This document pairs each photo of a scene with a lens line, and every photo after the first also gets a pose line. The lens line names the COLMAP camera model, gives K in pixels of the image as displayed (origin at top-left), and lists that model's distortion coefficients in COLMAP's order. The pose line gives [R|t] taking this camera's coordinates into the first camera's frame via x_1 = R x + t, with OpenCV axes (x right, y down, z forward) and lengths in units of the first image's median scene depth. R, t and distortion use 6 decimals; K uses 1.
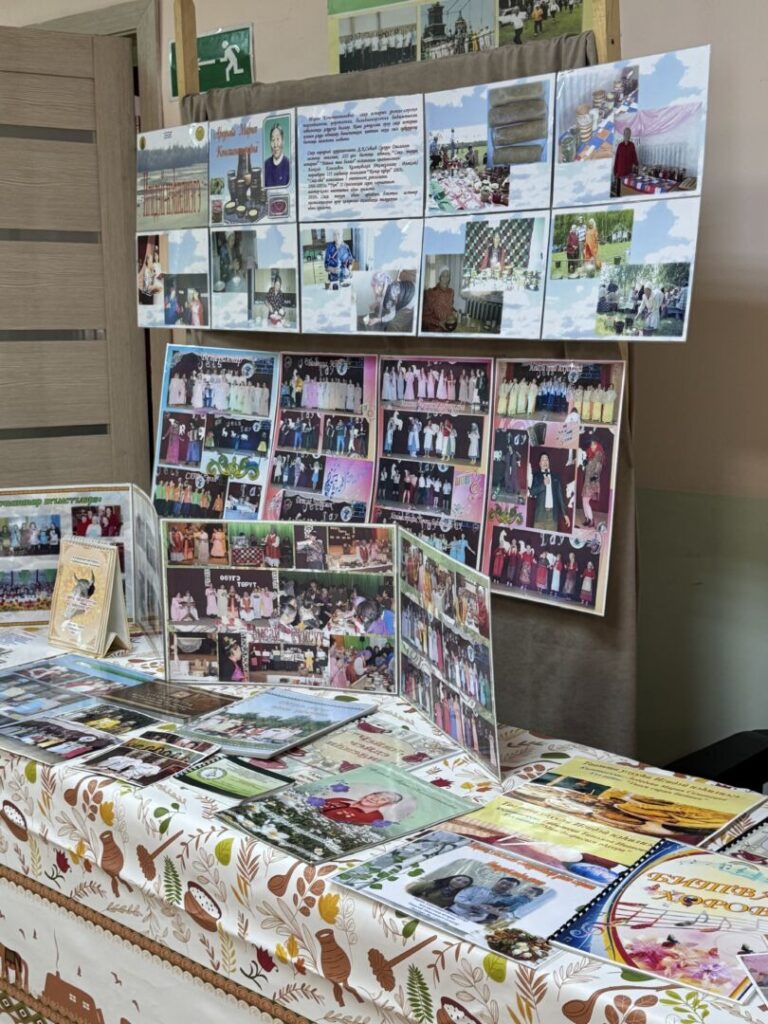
lens RADIAL K [[1314.8, 0, 384.0], [0, 1314.8, 512.0], [0, 0, 1]] dist [0.128641, -0.049227]
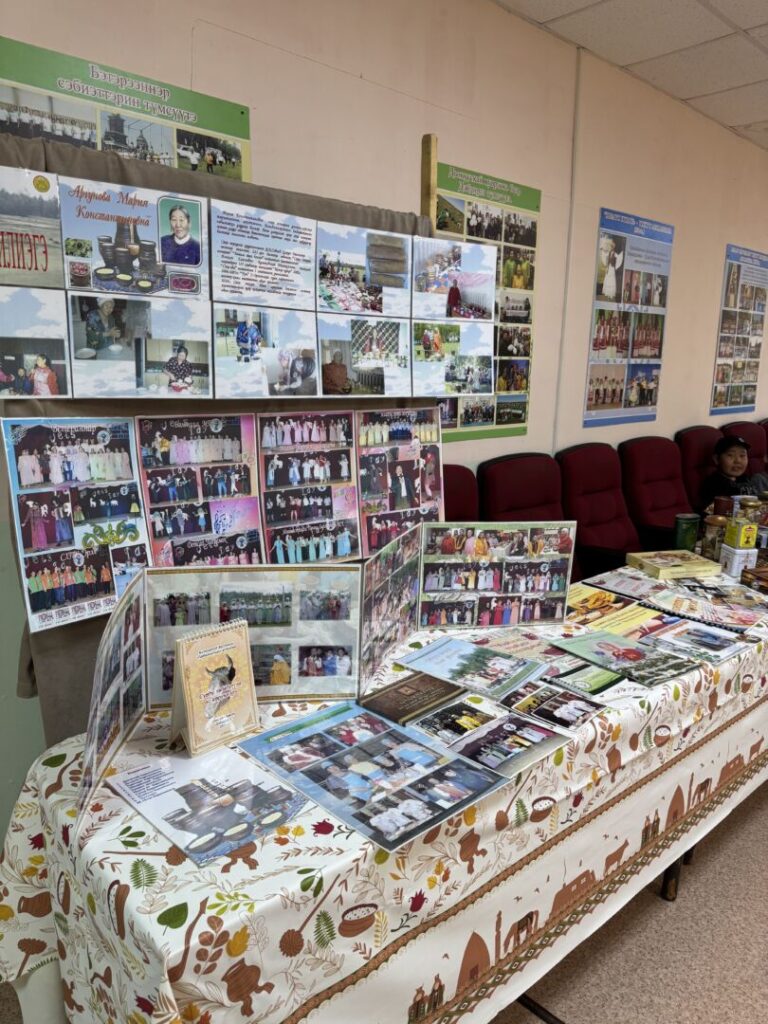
lens RADIAL K [[713.8, 0, 384.3], [0, 713.8, 514.0], [0, 0, 1]] dist [0.158079, -0.332701]
pose [[0.124028, -0.201219, 0.971662, -0.782369], [0.134685, 0.973575, 0.184423, -0.154743], [-0.983096, 0.107994, 0.147852, 0.891010]]
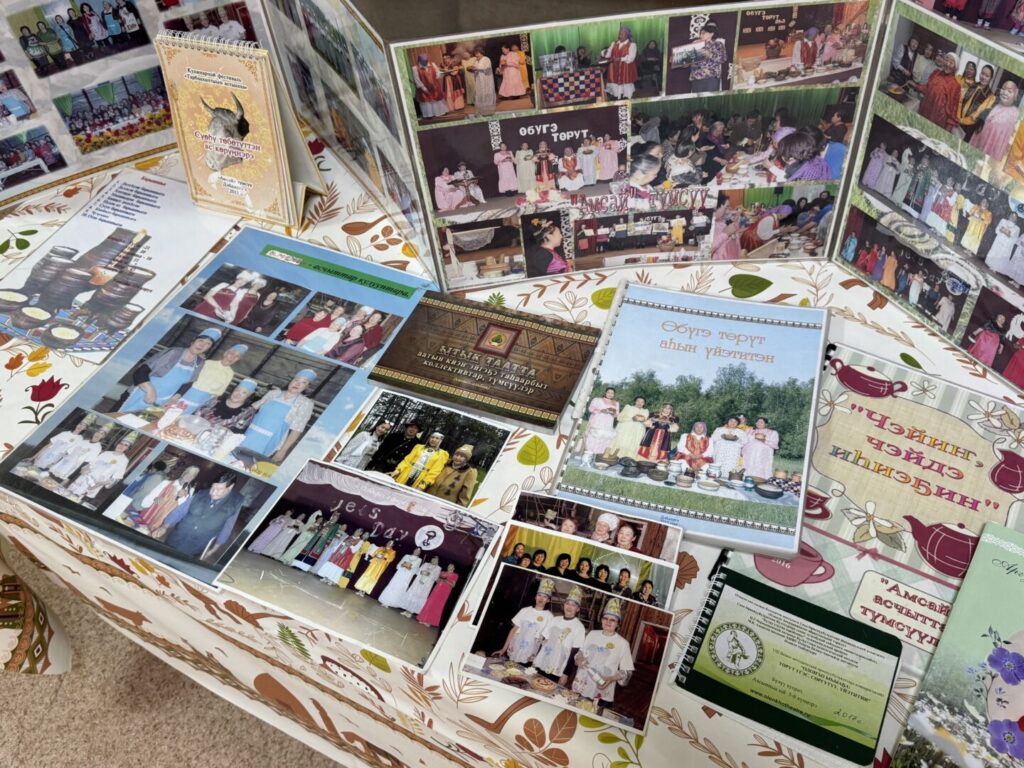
lens RADIAL K [[880.8, 0, 512.0], [0, 880.8, 384.0], [0, 0, 1]] dist [0.141244, -0.286618]
pose [[0.968631, -0.232616, 0.087431, -0.185401], [0.124662, 0.759202, 0.638805, -0.106622], [-0.214974, -0.607867, 0.764385, 0.664394]]
